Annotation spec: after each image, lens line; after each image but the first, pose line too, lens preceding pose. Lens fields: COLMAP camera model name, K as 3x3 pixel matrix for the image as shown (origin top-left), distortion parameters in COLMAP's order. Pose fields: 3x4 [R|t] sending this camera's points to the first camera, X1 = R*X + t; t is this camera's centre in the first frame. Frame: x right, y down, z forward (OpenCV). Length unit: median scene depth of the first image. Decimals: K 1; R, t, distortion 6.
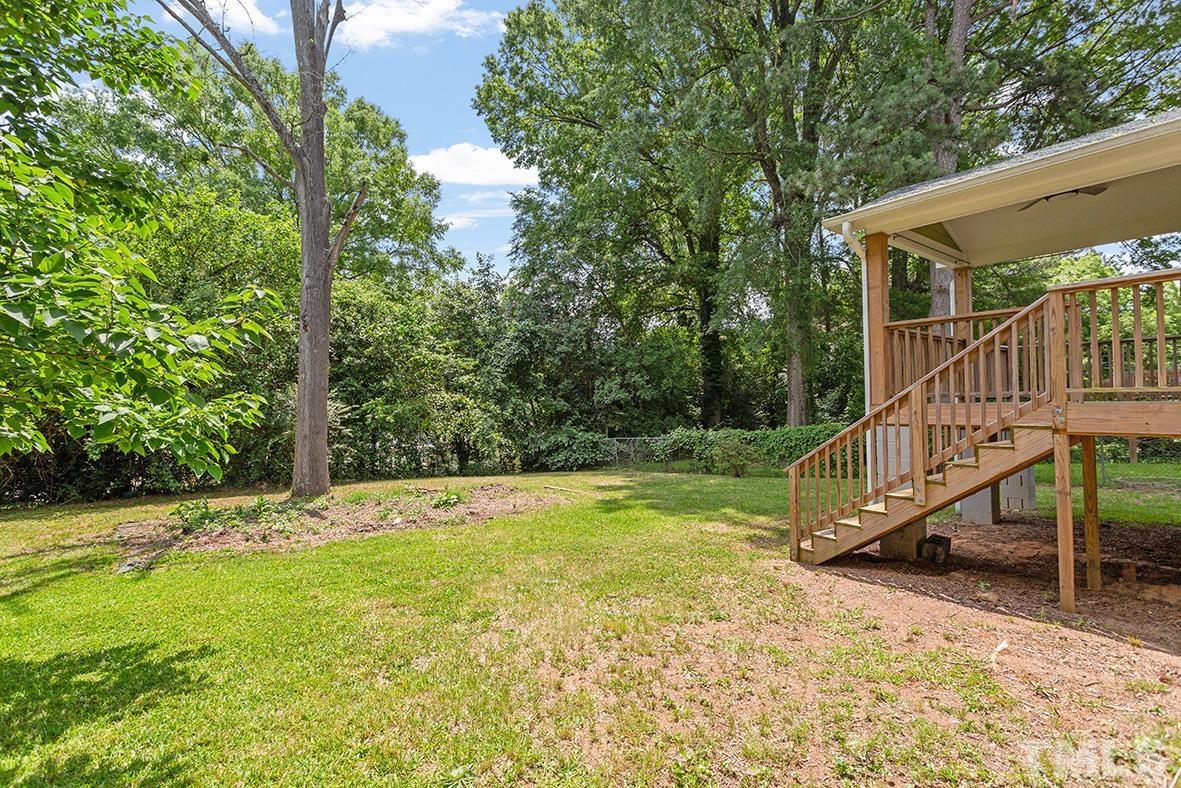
lens RADIAL K [[567.2, 0, 585.6], [0, 567.2, 391.9], [0, 0, 1]] dist [0.012208, 0.000082]
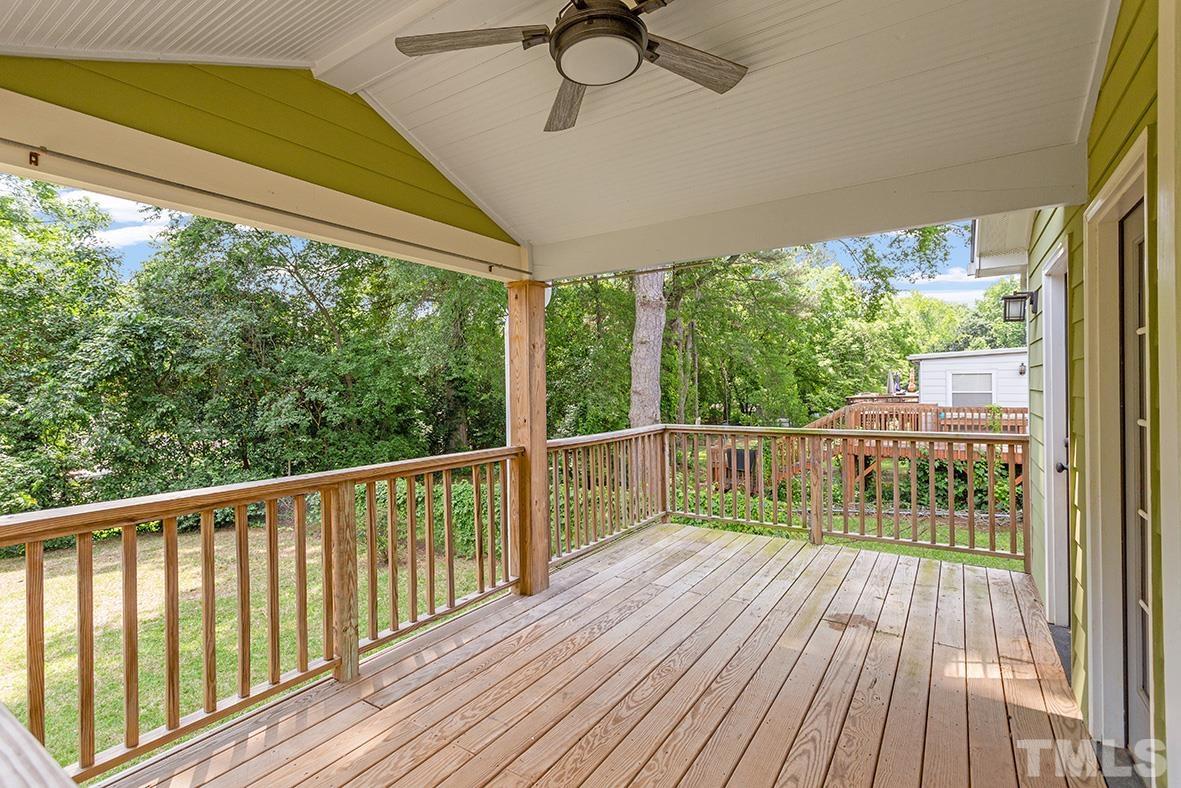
lens RADIAL K [[567.2, 0, 585.6], [0, 567.2, 391.9], [0, 0, 1]] dist [0.012208, 0.000082]
pose [[0.952505, -0.004487, 0.304490, 0.189045], [-0.004201, 0.999603, 0.027871, -0.048572], [-0.304494, -0.027826, 0.952108, 0.189090]]
